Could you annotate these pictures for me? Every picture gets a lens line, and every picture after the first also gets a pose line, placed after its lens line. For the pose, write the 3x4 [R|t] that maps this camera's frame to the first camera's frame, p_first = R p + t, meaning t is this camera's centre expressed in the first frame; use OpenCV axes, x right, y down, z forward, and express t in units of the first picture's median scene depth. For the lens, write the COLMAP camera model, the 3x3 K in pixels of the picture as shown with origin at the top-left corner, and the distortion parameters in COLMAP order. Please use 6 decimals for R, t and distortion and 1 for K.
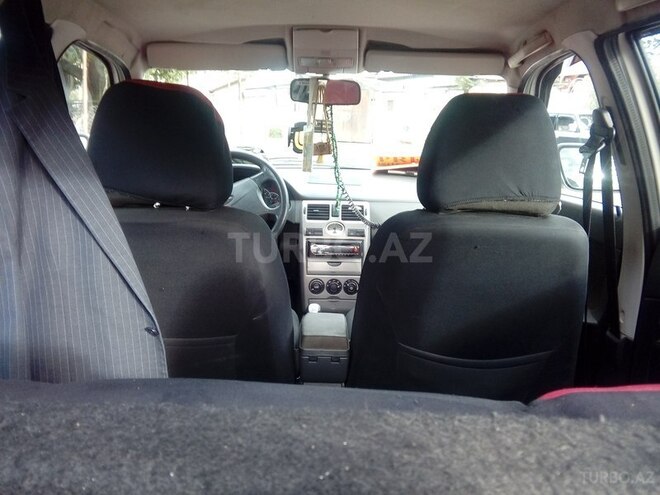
lens RADIAL K [[557.0, 0, 330.0], [0, 557.0, 247.5], [0, 0, 1]] dist [-0.001091, -0.003554]
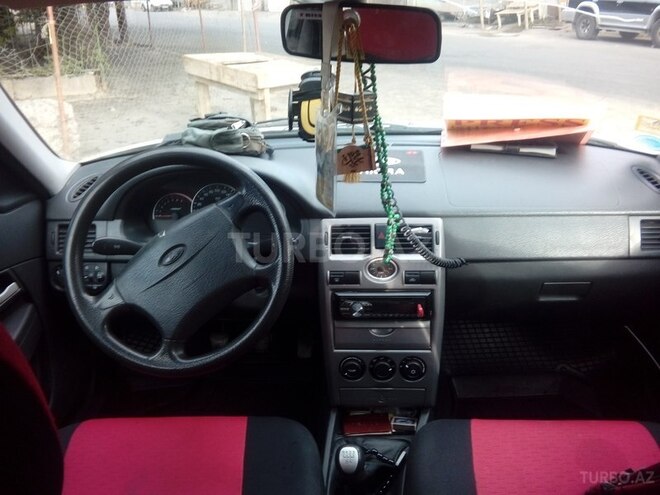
lens RADIAL K [[557.0, 0, 330.0], [0, 557.0, 247.5], [0, 0, 1]] dist [-0.001091, -0.003554]
pose [[0.997455, -0.027240, -0.065894, -0.005502], [0.040445, 0.977240, 0.208244, -0.175986], [0.058722, -0.210379, 0.975855, 0.455549]]
